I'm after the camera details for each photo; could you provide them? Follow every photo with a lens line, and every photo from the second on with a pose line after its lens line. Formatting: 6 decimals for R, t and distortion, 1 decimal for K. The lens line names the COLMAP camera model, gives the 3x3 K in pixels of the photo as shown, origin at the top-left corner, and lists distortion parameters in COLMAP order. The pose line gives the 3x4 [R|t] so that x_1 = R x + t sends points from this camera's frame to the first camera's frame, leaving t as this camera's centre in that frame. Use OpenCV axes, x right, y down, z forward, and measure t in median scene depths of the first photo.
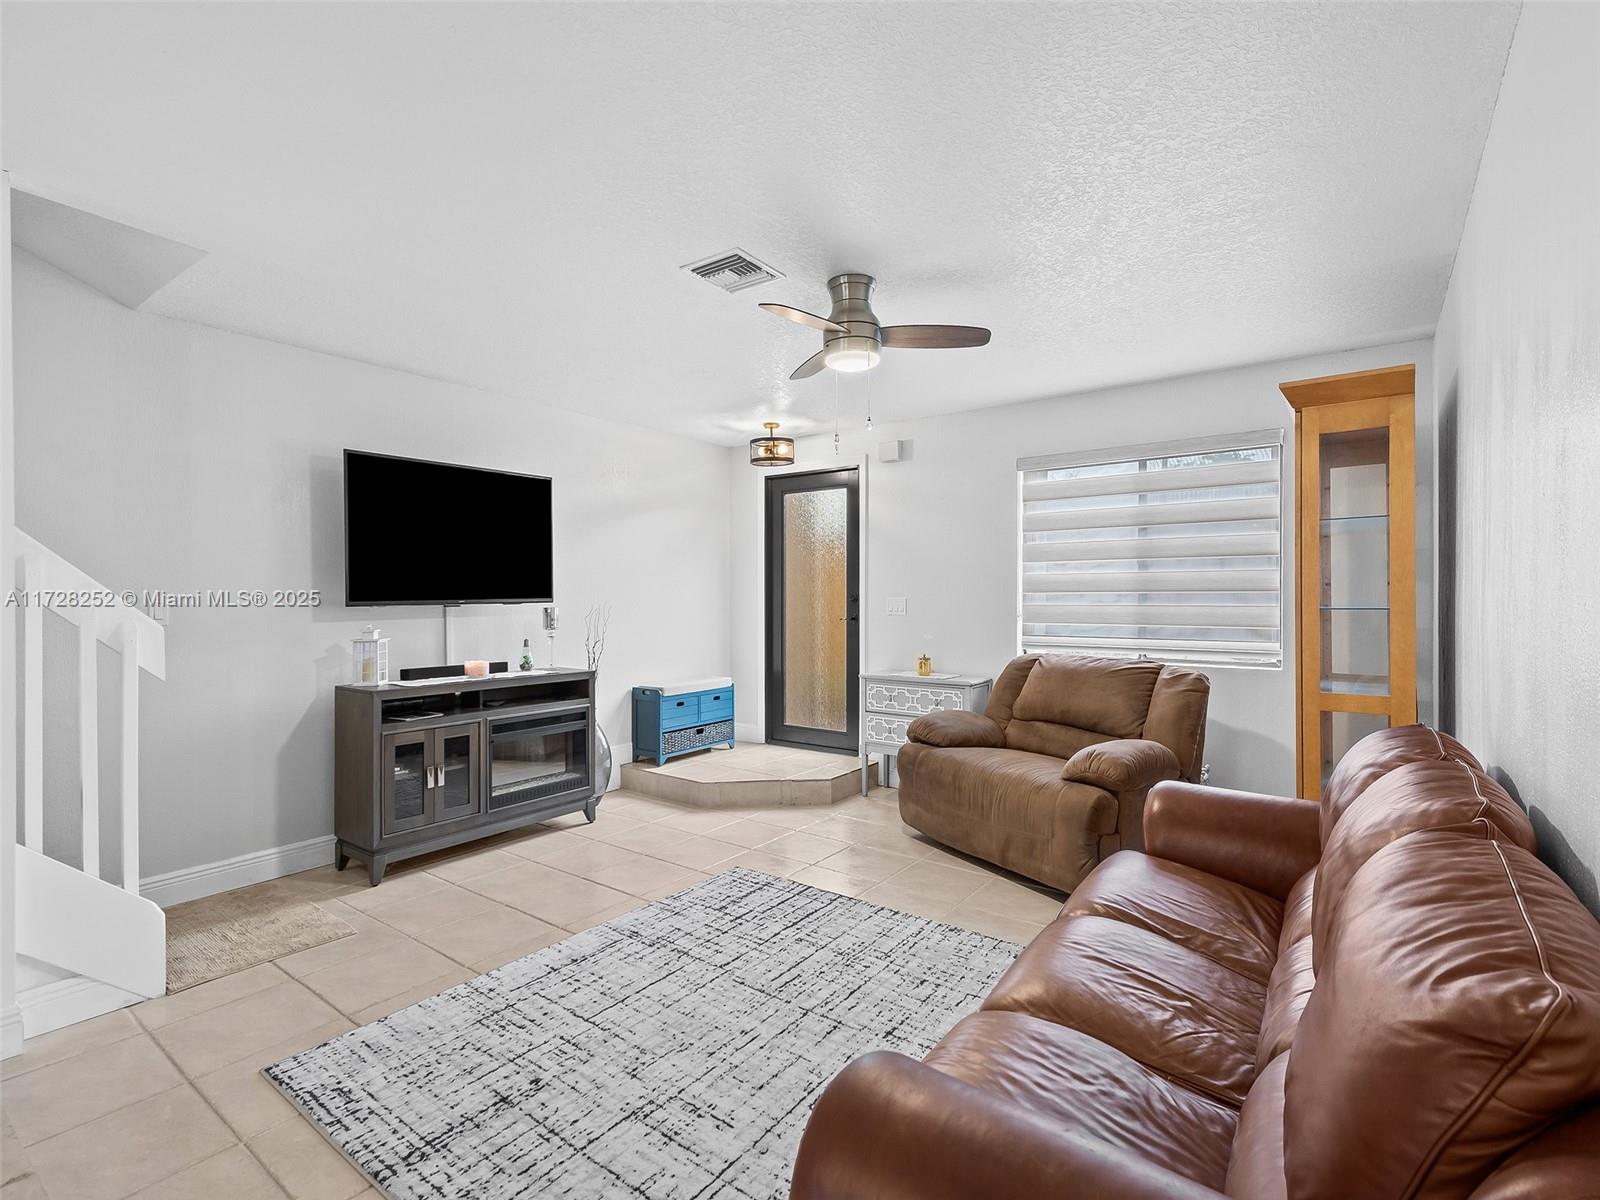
lens RADIAL K [[755.5, 0, 802.4], [0, 755.5, 602.9], [0, 0, 1]] dist [0.012102, -0.006194]
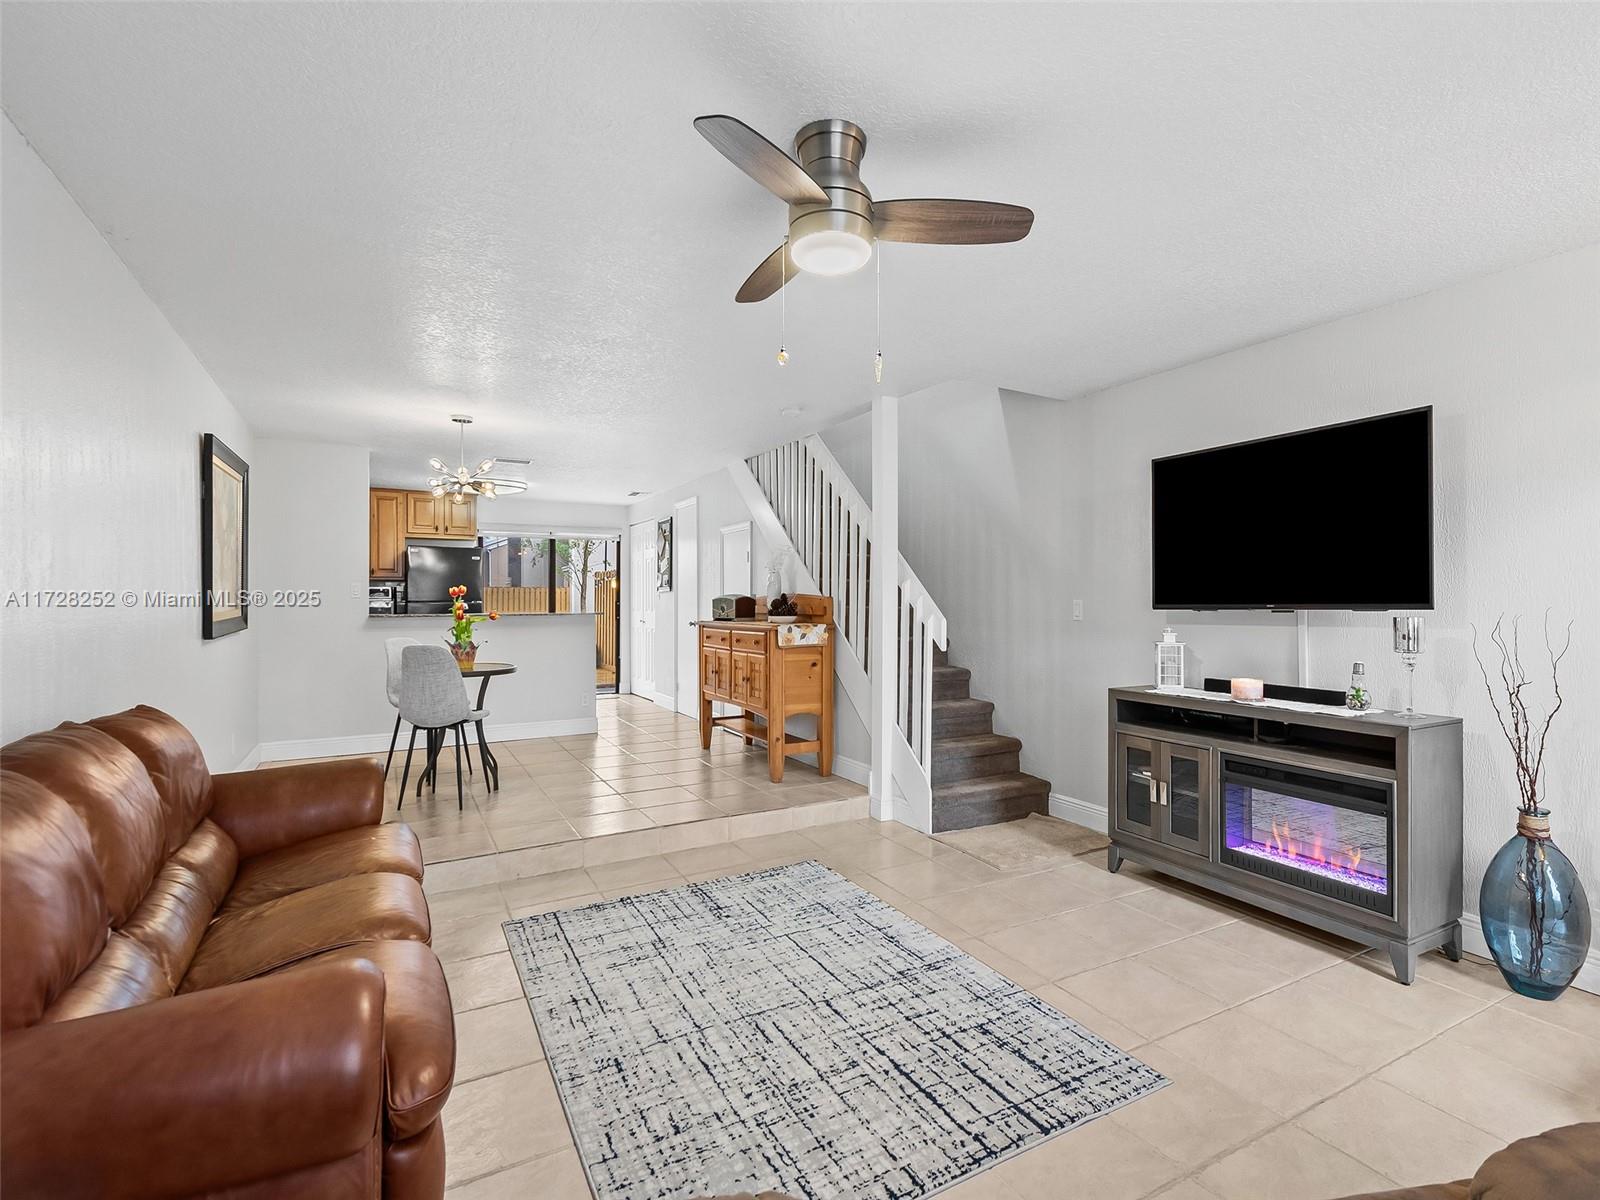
lens RADIAL K [[755.5, 0, 815.4], [0, 755.5, 597.5], [0, 0, 1]] dist [0.012102, -0.006194]
pose [[-0.418063, -0.005797, -0.908399, 0.532372], [-0.005759, 0.999976, -0.003732, -0.006573], [0.908400, 0.003671, -0.418087, 0.985895]]
